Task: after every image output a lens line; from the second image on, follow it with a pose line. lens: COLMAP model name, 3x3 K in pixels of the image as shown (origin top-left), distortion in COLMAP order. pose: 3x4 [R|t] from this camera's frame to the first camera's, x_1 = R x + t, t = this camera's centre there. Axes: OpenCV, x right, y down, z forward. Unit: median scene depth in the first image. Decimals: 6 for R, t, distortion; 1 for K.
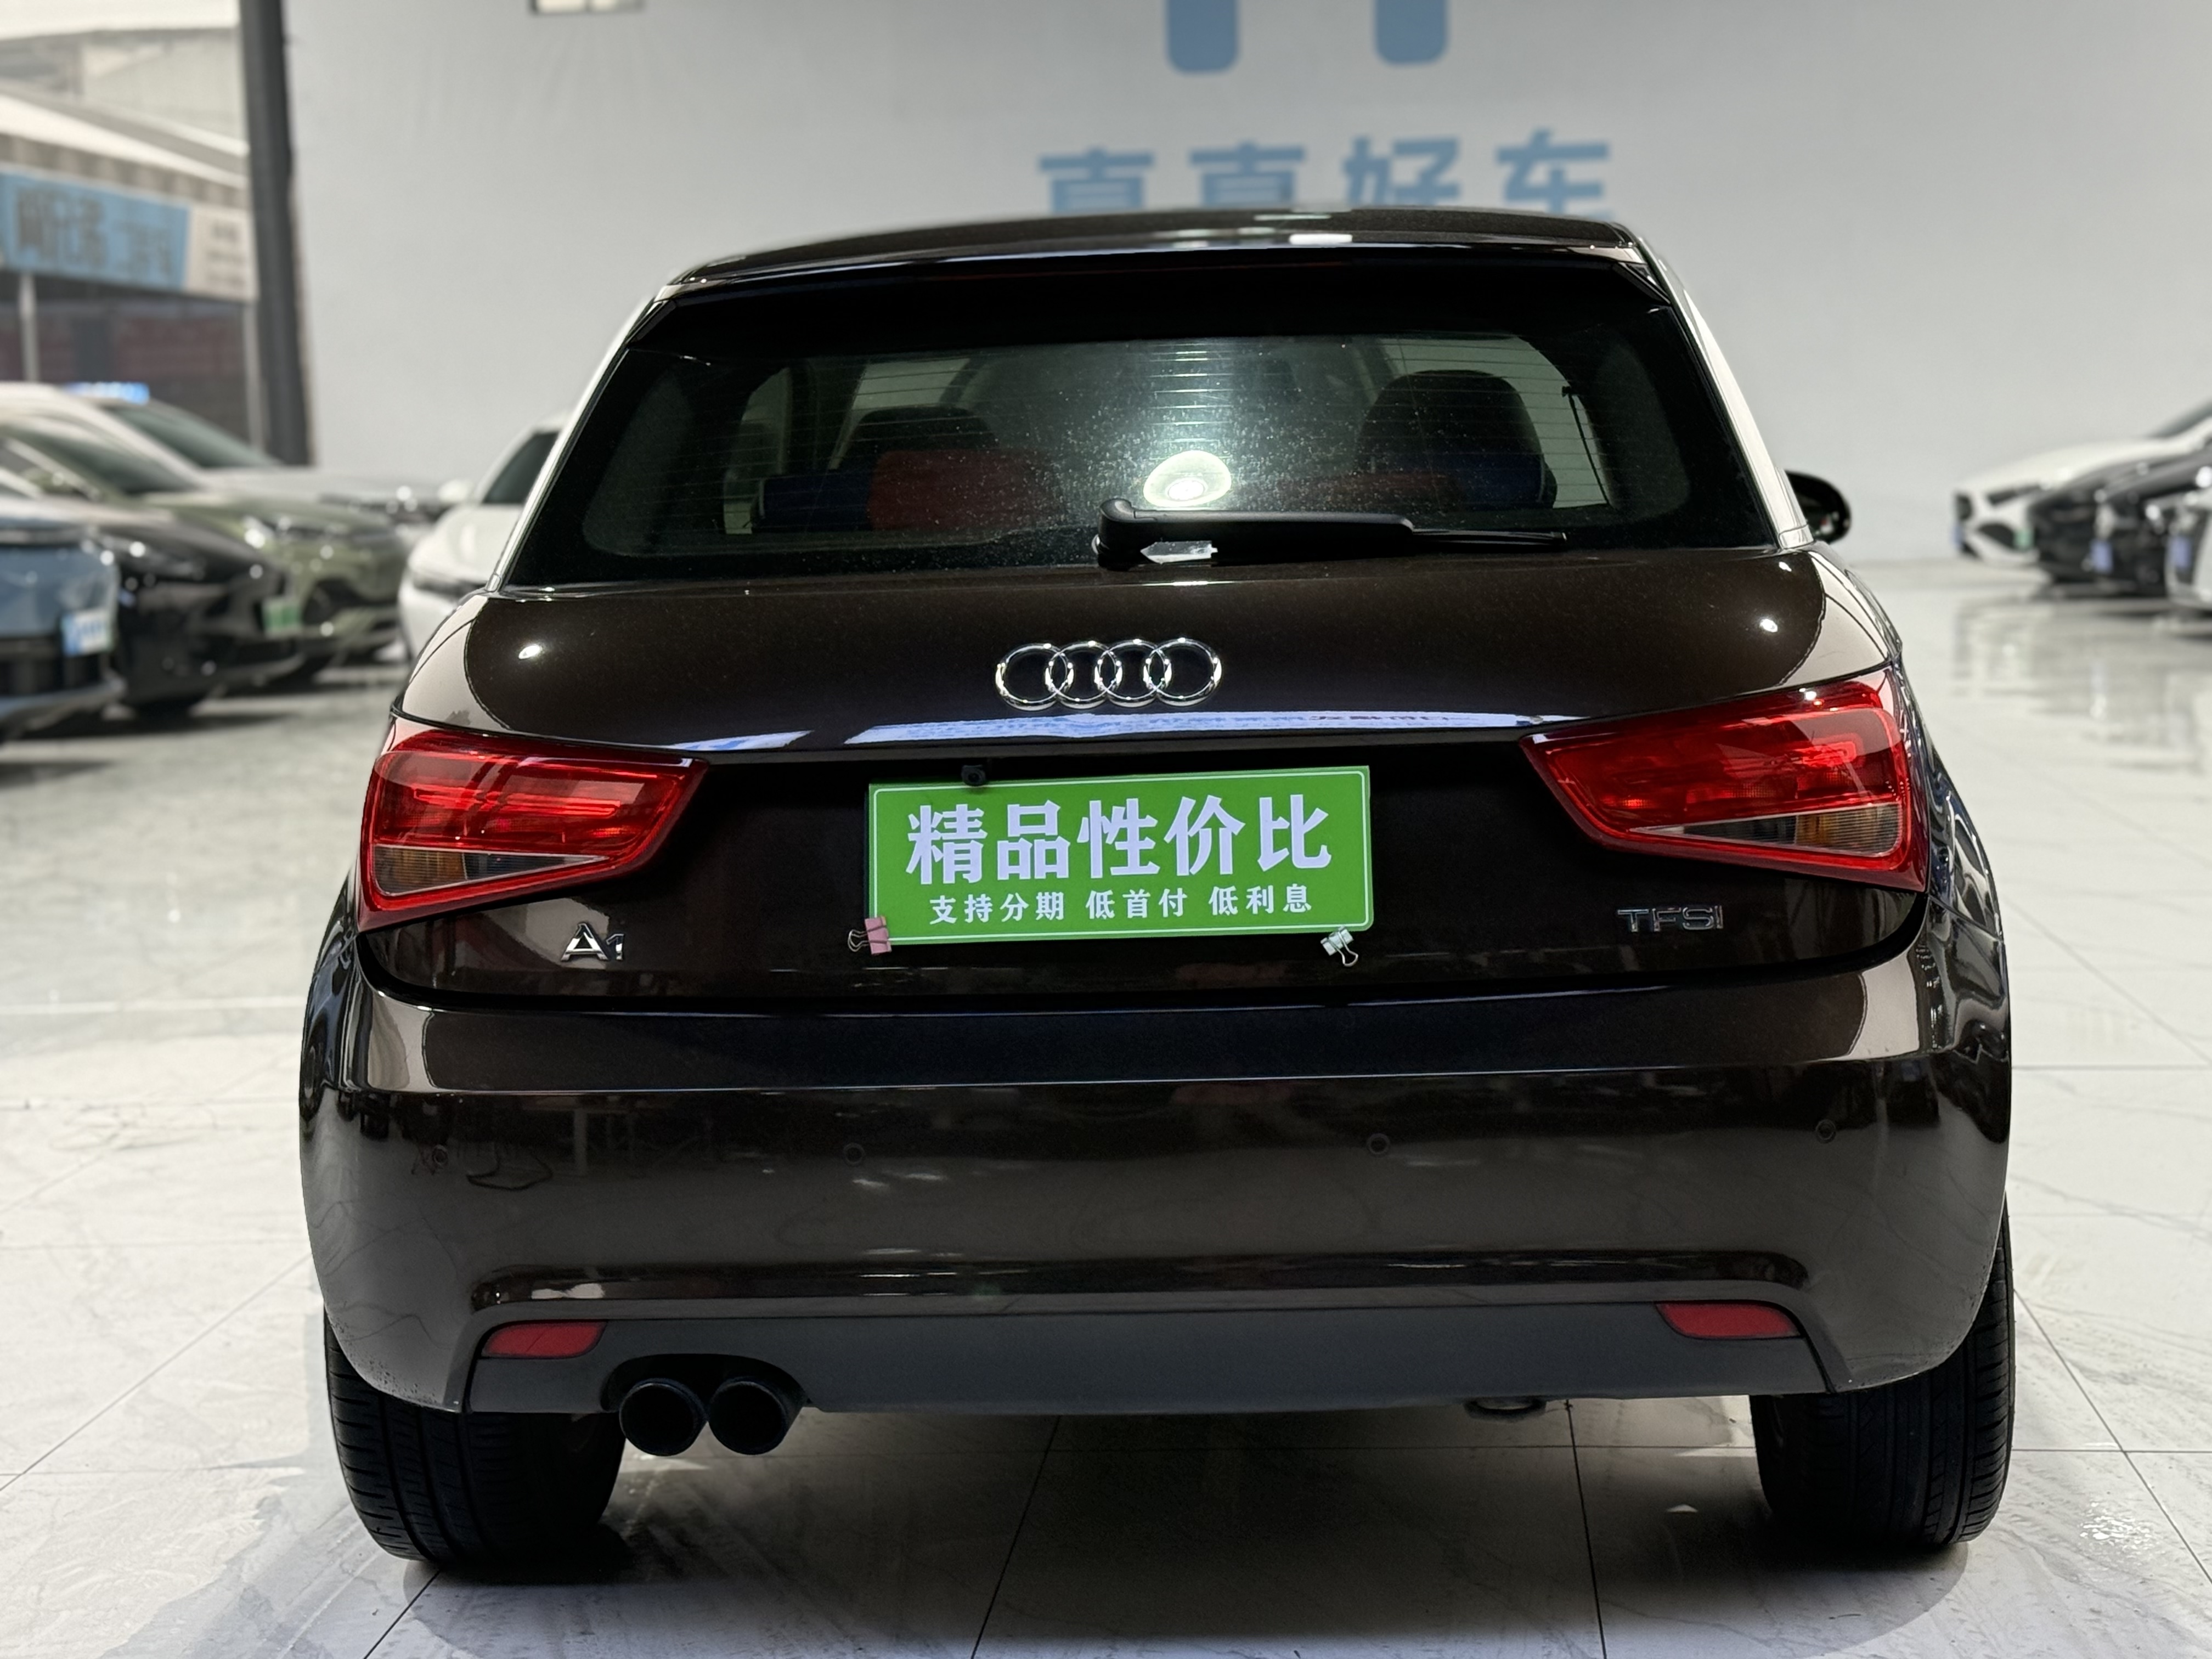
lens RADIAL K [[3643.4, 0, 1106.0], [0, 3643.4, 829.5], [0, 0, 1]] dist [0.113883, 0.144089]
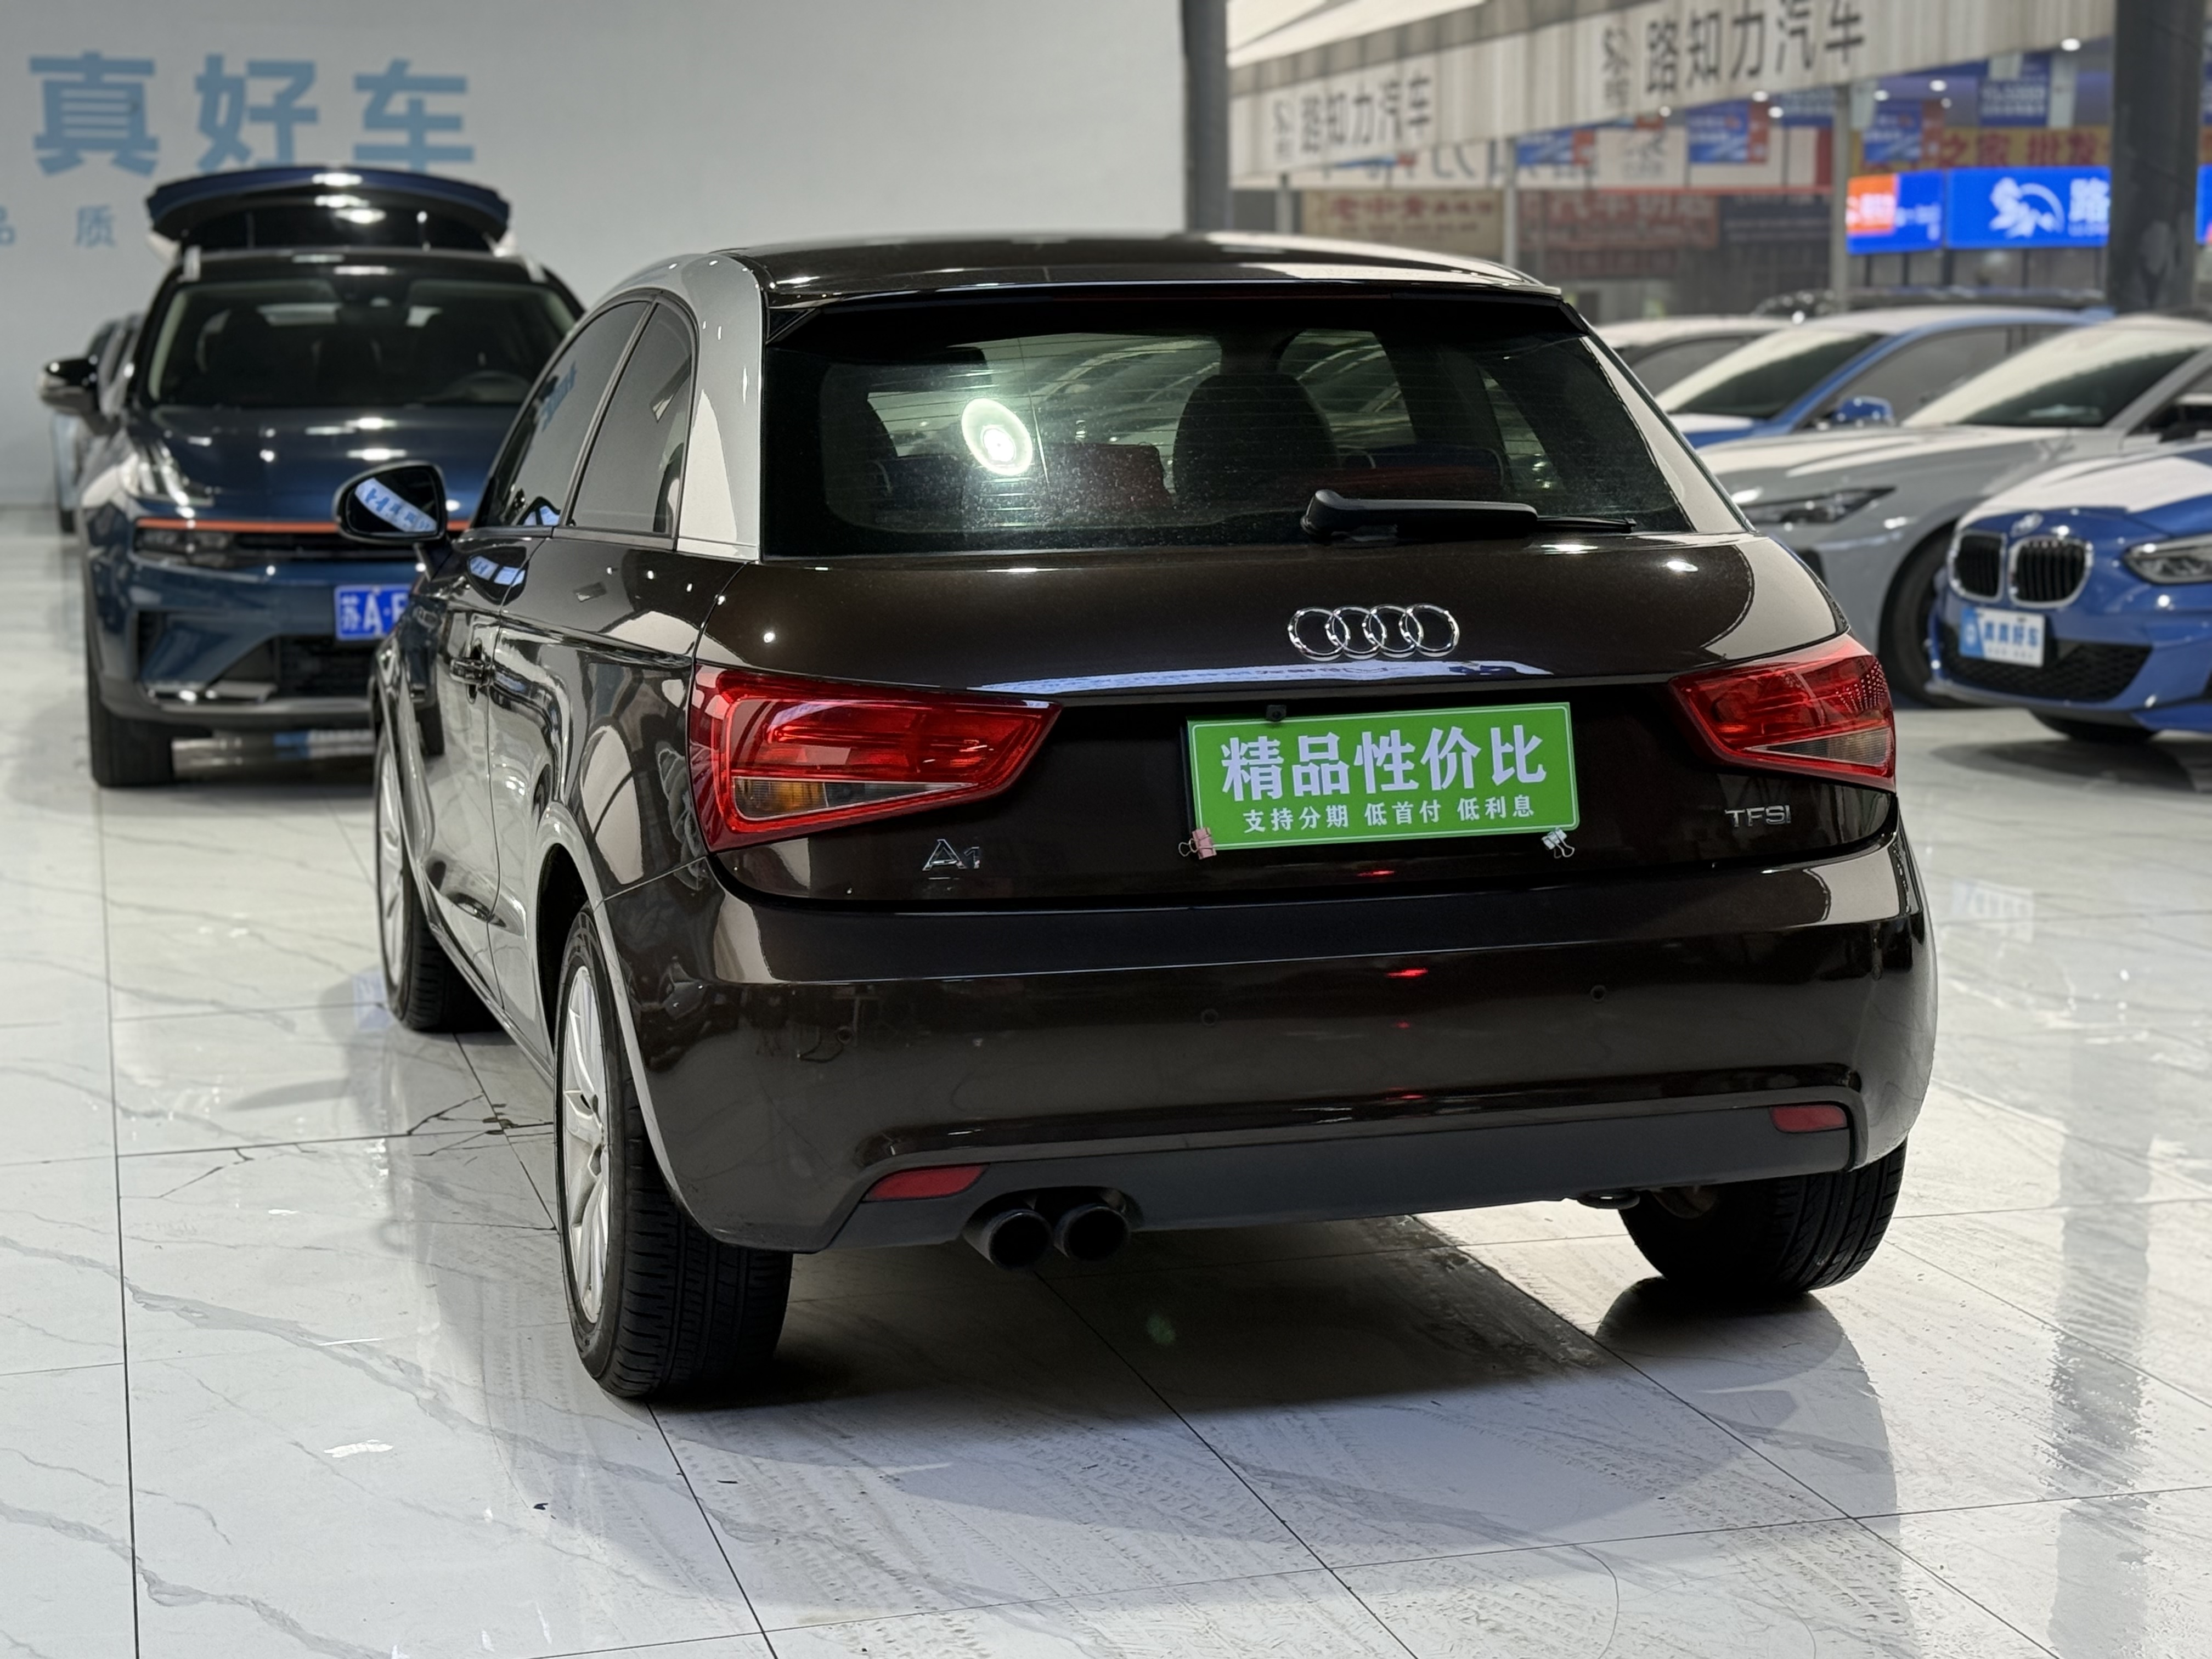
lens RADIAL K [[3583.4, 0, 1133.4], [0, 3583.4, 831.7], [0, 0, 1]] dist [0.133870, 0.039567]
pose [[0.937722, -0.022474, 0.346658, -0.509544], [0.014607, 0.999573, 0.025292, -0.005987], [-0.347079, -0.018653, 0.937650, -0.136317]]
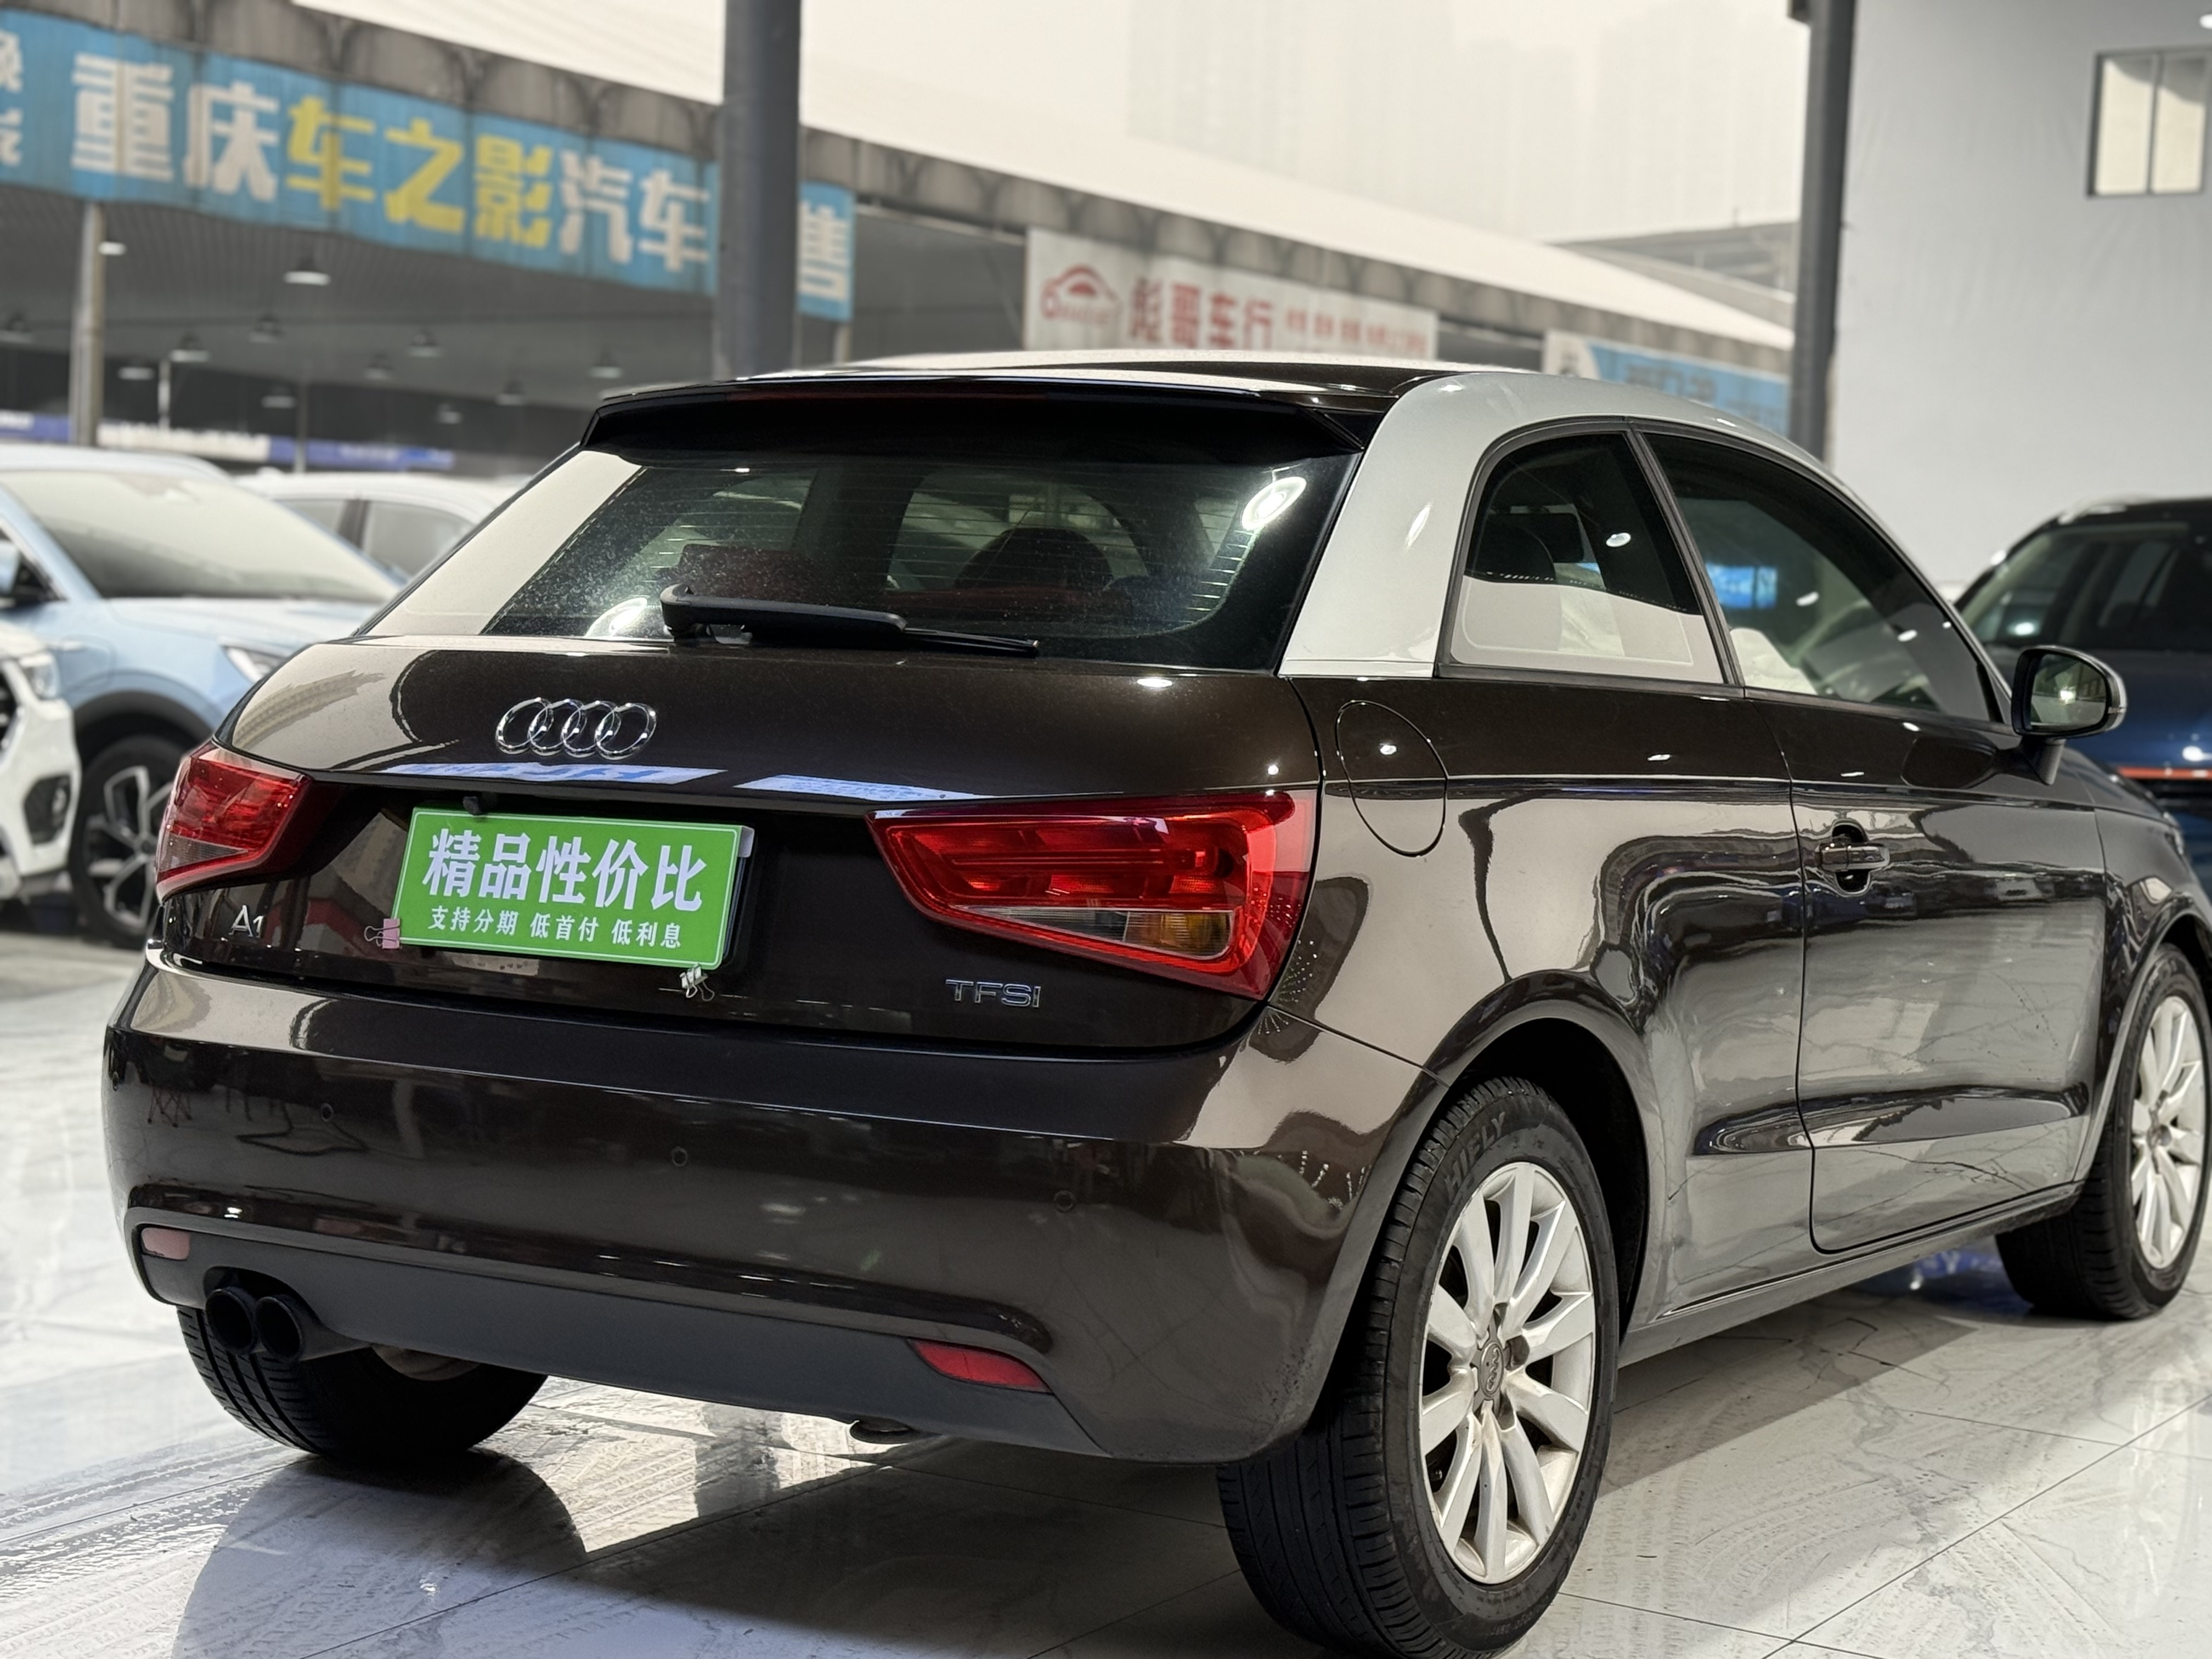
lens RADIAL K [[3583.4, 0, 1133.4], [0, 3583.4, 831.7], [0, 0, 1]] dist [0.133870, 0.039567]
pose [[0.888990, 0.087219, -0.449544, 0.672841], [-0.107930, 0.993945, -0.020594, -0.005705], [0.445026, 0.066828, 0.893021, 0.063563]]
